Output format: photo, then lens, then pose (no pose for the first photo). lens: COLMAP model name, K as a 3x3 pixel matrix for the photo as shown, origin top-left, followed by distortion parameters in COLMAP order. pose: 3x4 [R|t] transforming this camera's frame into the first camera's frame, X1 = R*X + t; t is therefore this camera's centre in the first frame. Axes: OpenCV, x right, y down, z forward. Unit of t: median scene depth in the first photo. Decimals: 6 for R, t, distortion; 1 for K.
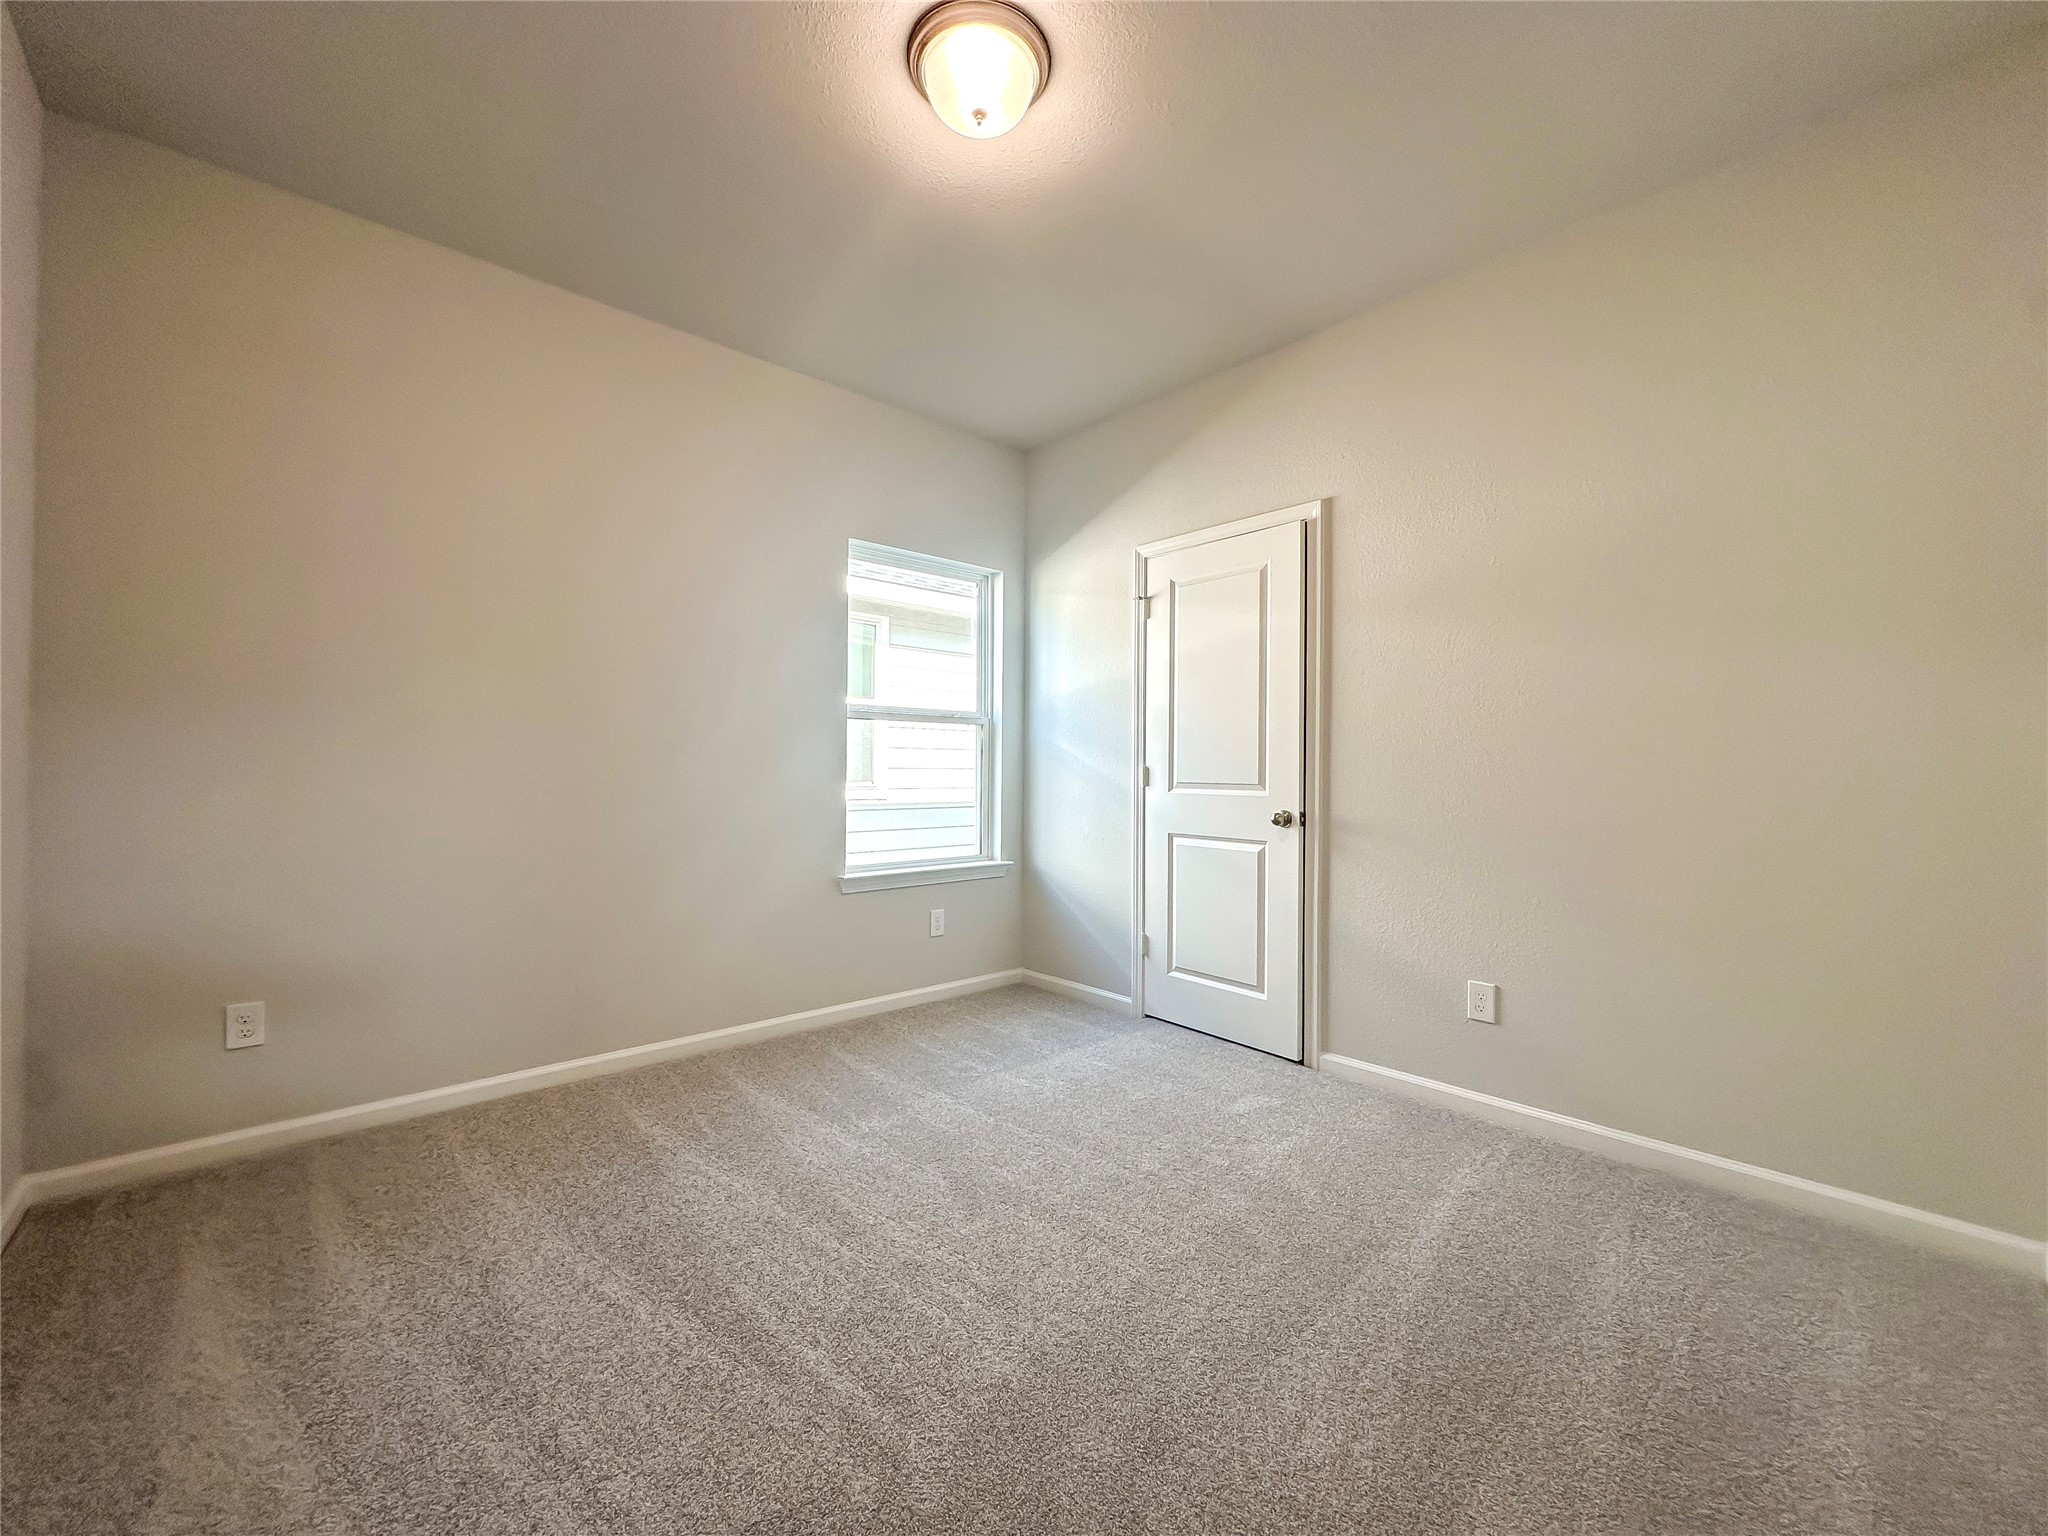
lens RADIAL K [[819.8, 0, 1022.9], [0, 819.8, 765.6], [0, 0, 1]] dist [-0.000728, -0.000448]
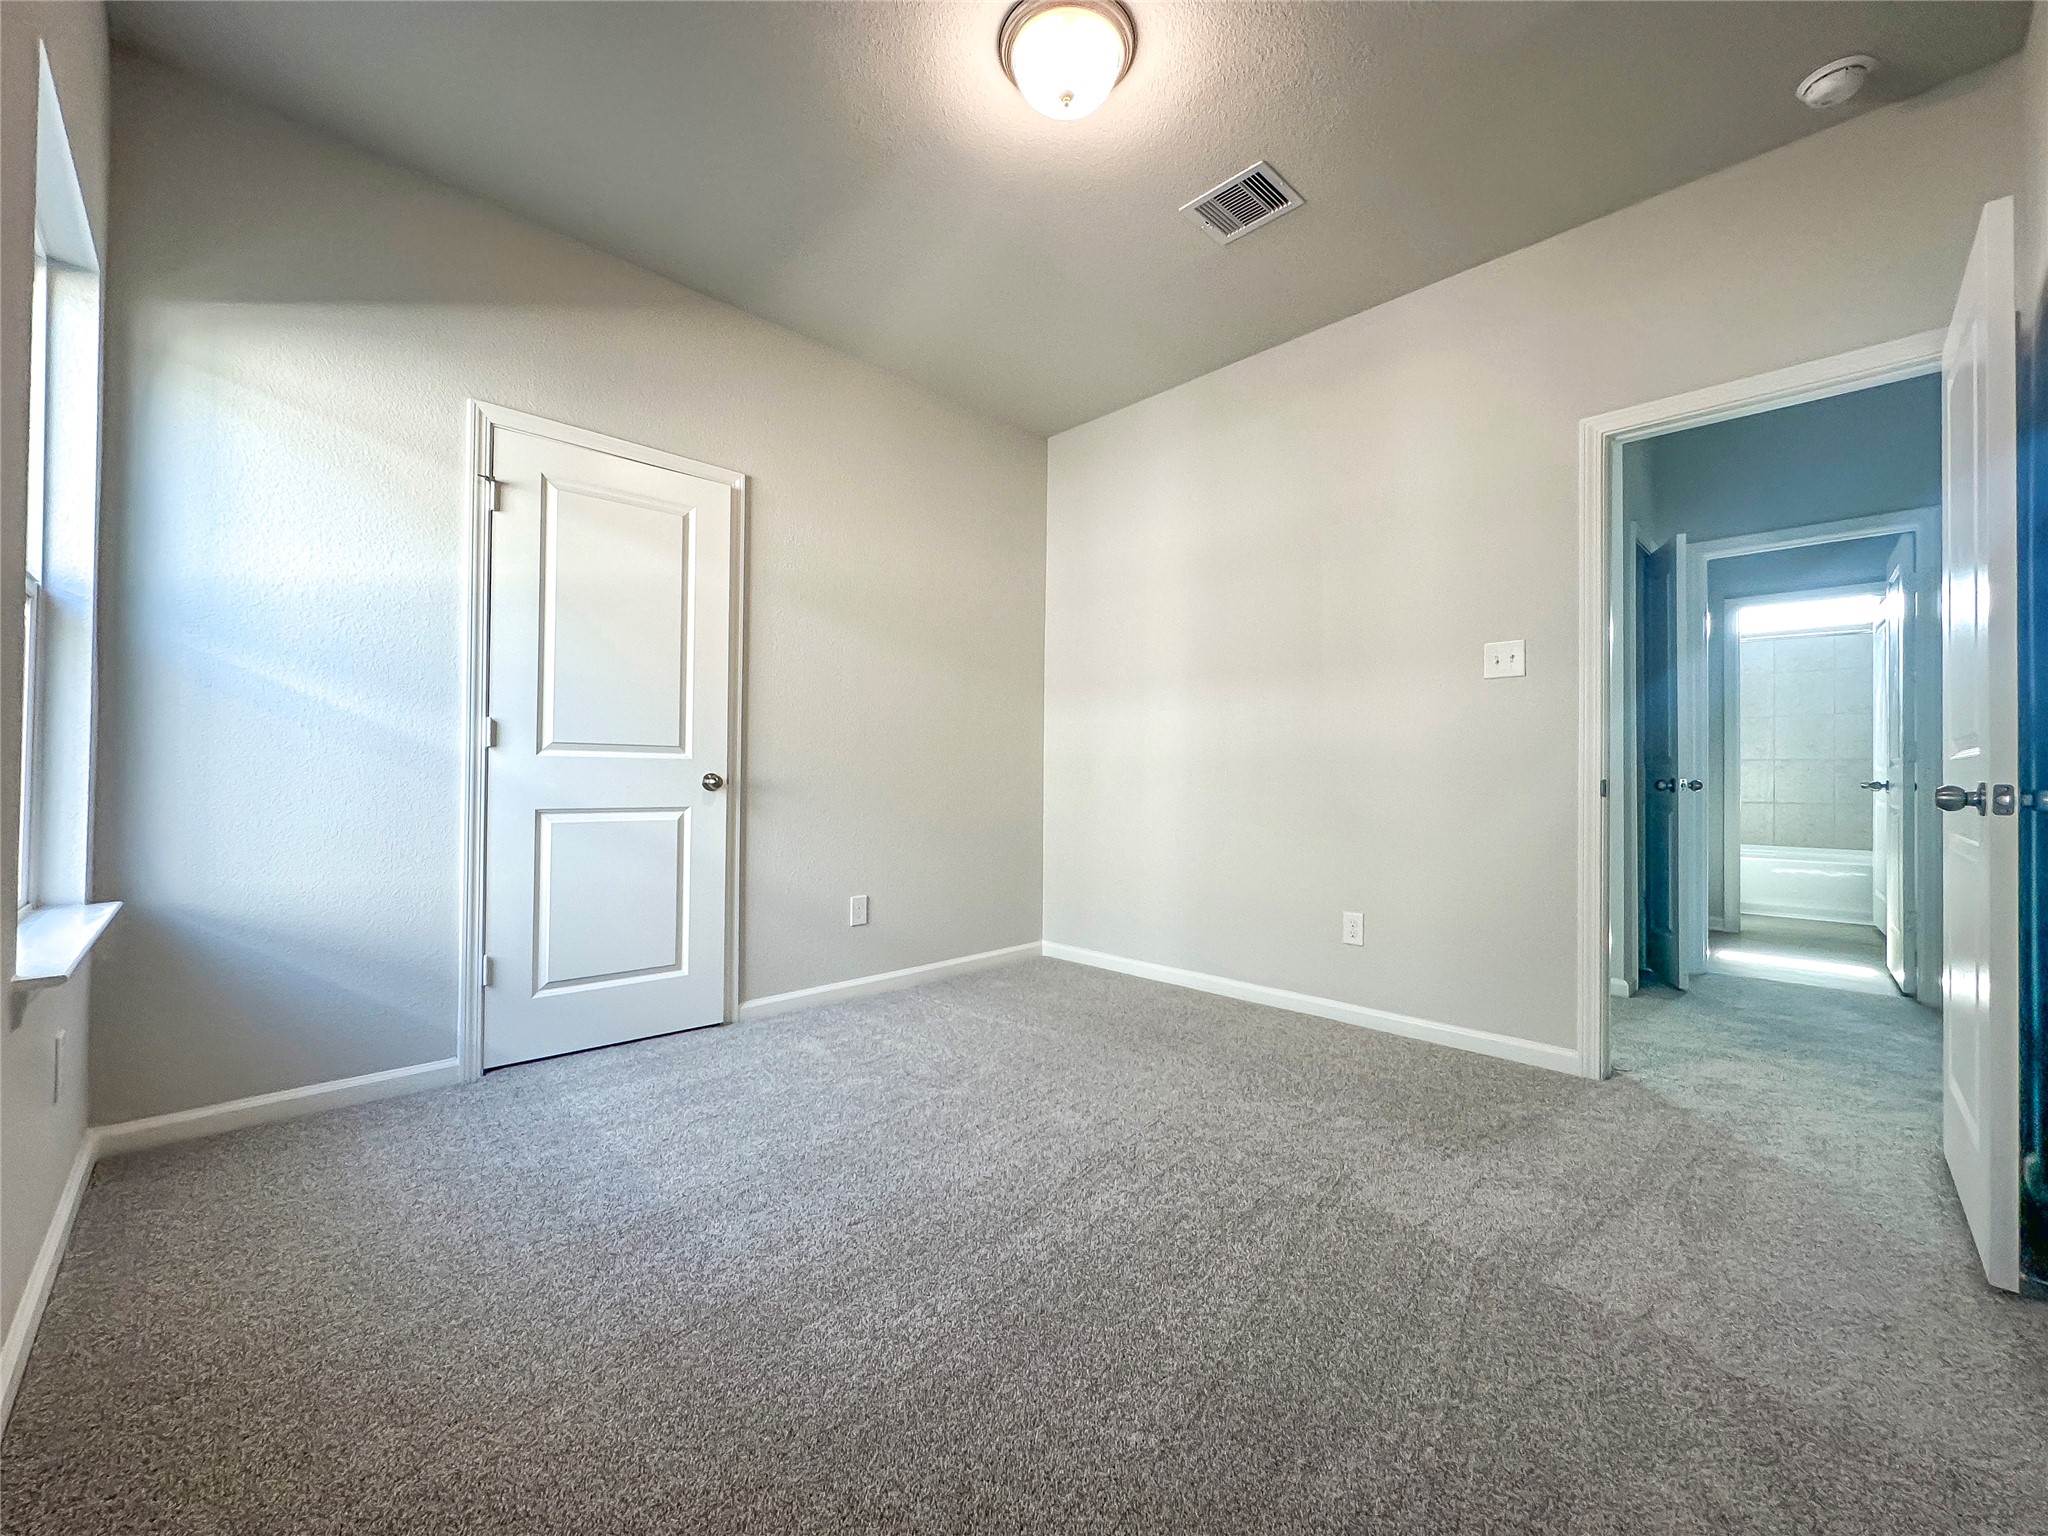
lens RADIAL K [[819.8, 0, 1022.9], [0, 819.8, 765.6], [0, 0, 1]] dist [-0.000728, -0.000448]
pose [[-0.046383, 0.005180, 0.998910, -0.656386], [-0.015475, 0.999863, -0.005904, 0.043725], [-0.998804, -0.015732, -0.046297, 0.652455]]
